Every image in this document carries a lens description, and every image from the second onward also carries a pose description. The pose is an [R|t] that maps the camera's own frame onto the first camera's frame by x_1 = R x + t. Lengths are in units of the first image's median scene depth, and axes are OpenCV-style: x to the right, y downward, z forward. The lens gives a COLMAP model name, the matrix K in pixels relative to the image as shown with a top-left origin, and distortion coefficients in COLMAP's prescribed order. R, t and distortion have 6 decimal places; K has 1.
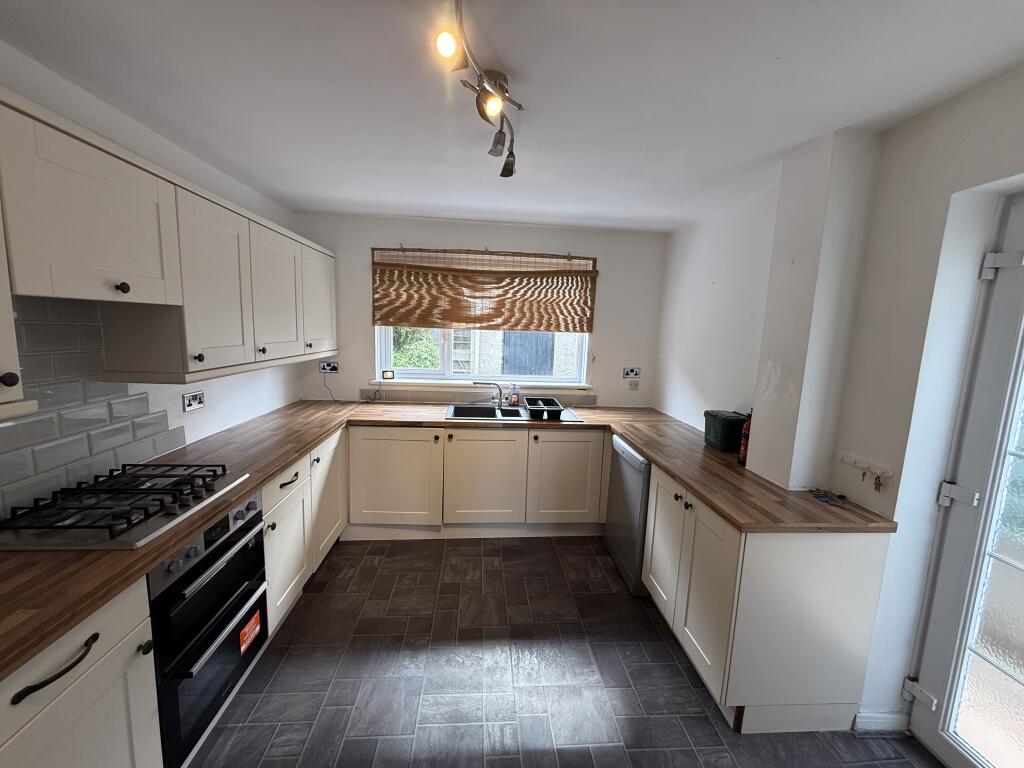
lens RADIAL K [[406.7, 0, 510.7], [0, 406.7, 382.8], [0, 0, 1]] dist [0.000152, 0.000684]
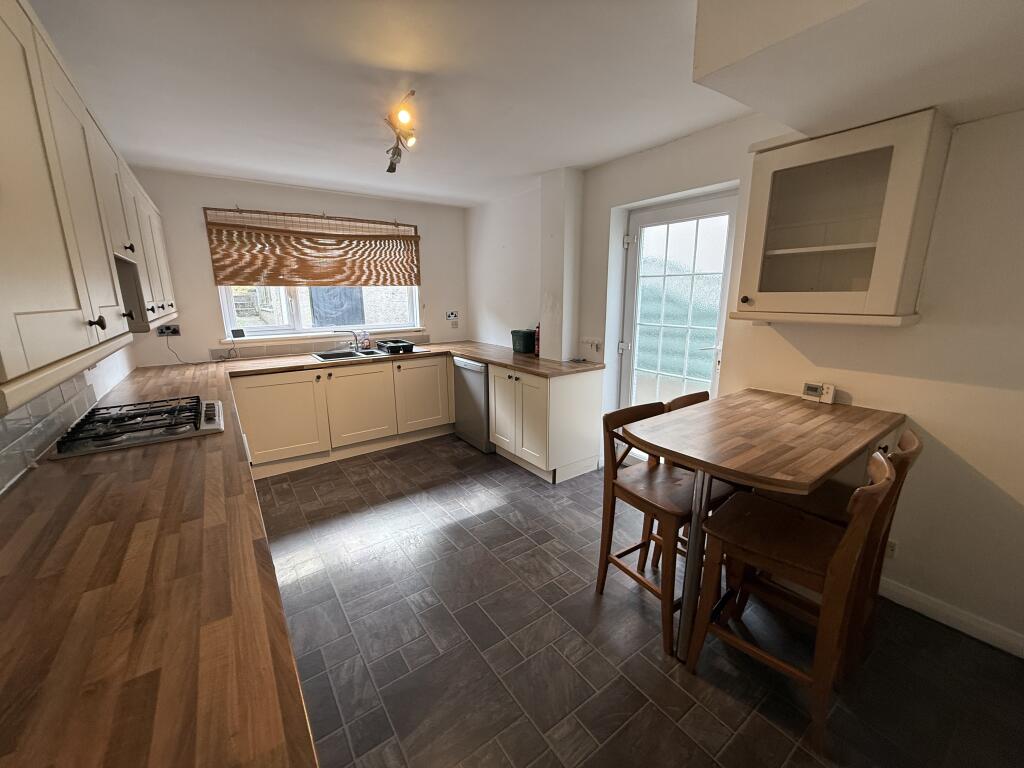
lens RADIAL K [[406.7, 0, 509.5], [0, 406.7, 380.8], [0, 0, 1]] dist [0.000152, 0.000684]
pose [[0.854608, -0.152810, 0.496281, -0.280107], [0.109511, 0.987263, 0.115408, 0.064802], [-0.507595, -0.044280, 0.860457, -0.295856]]
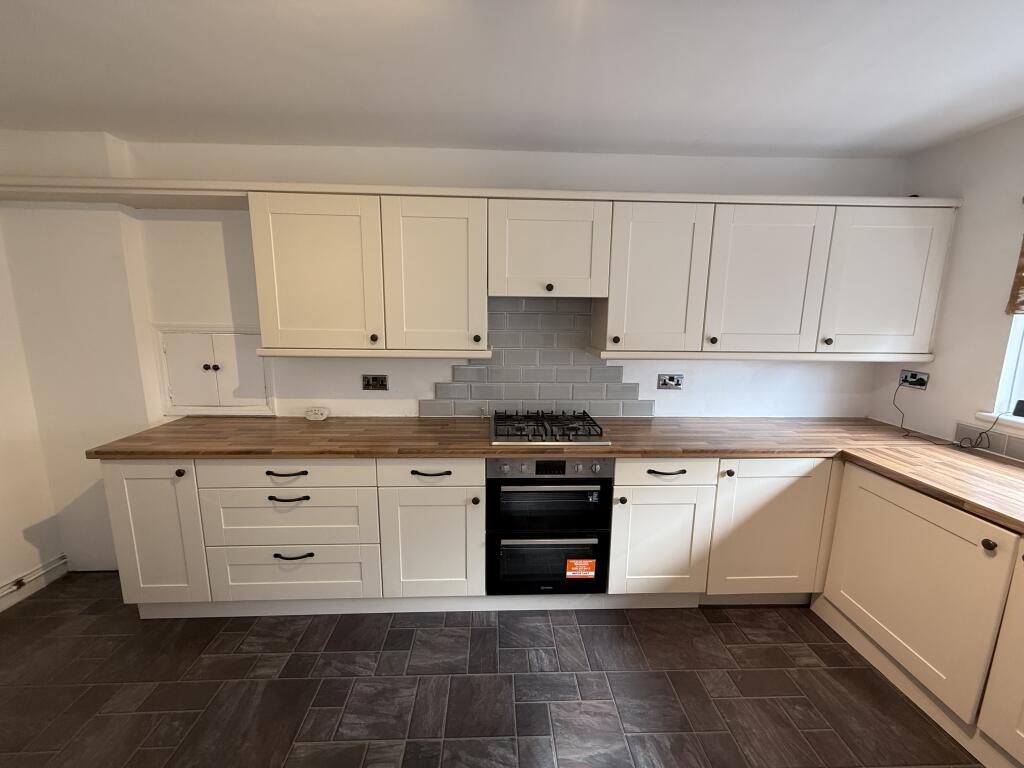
lens RADIAL K [[406.7, 0, 508.5], [0, 406.7, 384.6], [0, 0, 1]] dist [0.000152, 0.000684]
pose [[-0.033990, 0.136856, -0.990008, 0.263444], [-0.145930, 0.979284, 0.140384, -0.030118], [0.988711, 0.149243, -0.013315, 0.401529]]
